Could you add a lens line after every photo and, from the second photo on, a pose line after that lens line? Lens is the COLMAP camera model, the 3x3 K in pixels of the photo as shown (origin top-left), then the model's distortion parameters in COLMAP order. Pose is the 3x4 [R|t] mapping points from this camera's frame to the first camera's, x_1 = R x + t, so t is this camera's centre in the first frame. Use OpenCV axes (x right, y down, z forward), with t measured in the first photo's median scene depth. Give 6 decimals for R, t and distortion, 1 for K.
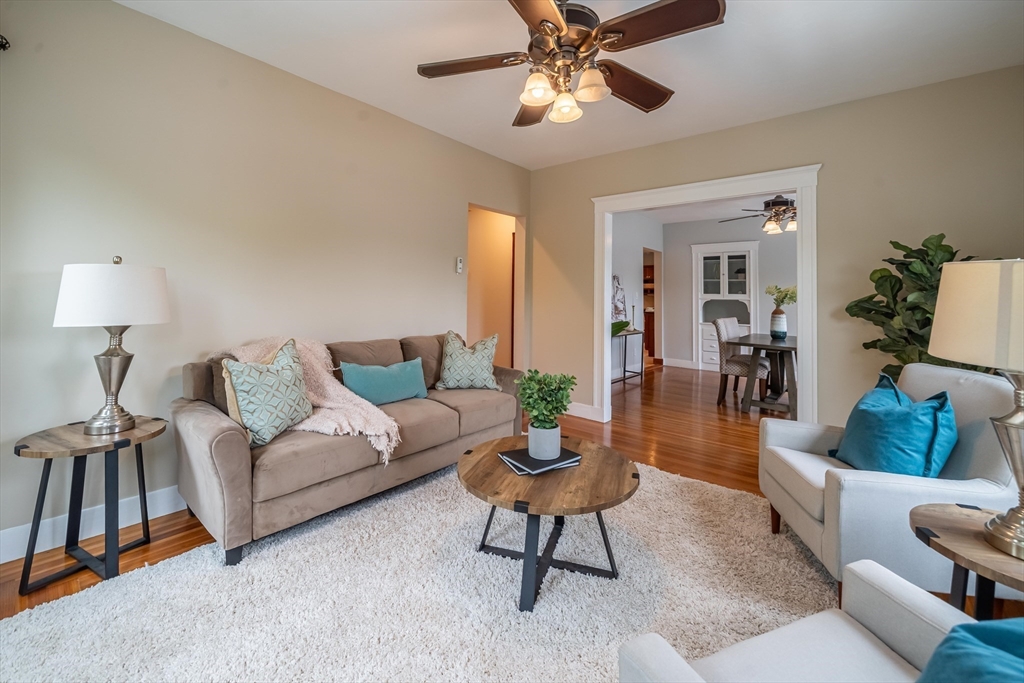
lens RADIAL K [[409.5, 0, 498.7], [0, 409.5, 288.8], [0, 0, 1]] dist [-0.000226, 0.000777]
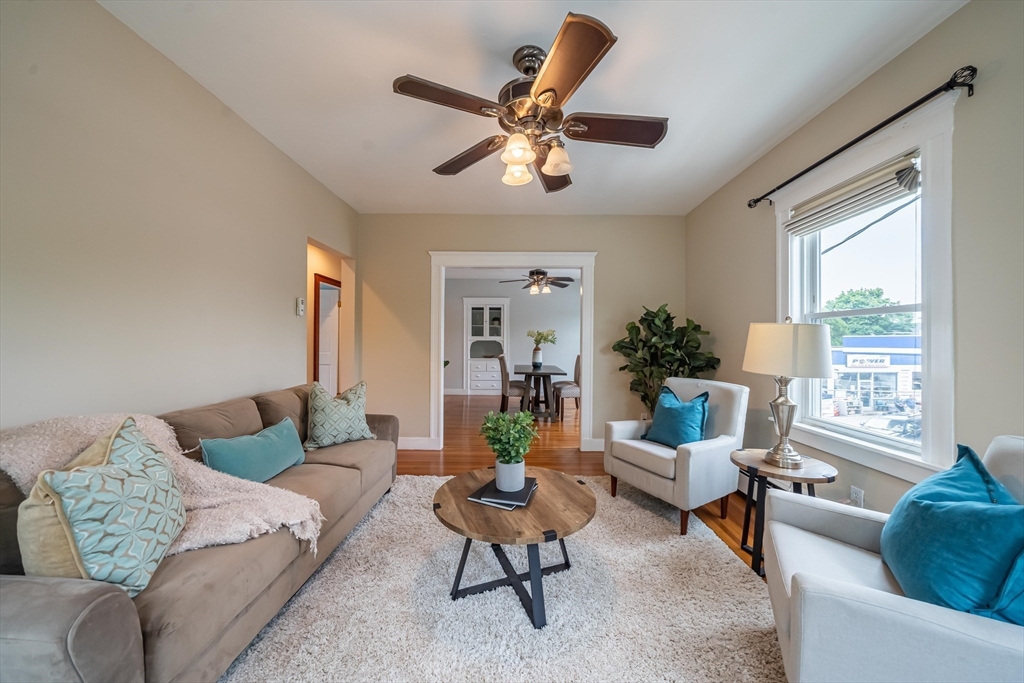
lens RADIAL K [[352.7, 0, 510.4], [0, 352.7, 343.3], [0, 0, 1]] dist [-0.006997, 0.000019]
pose [[0.778027, -0.018668, 0.627953, -0.335031], [-0.002842, 0.999444, 0.033233, -0.008487], [-0.628224, -0.027641, 0.777541, 0.190719]]
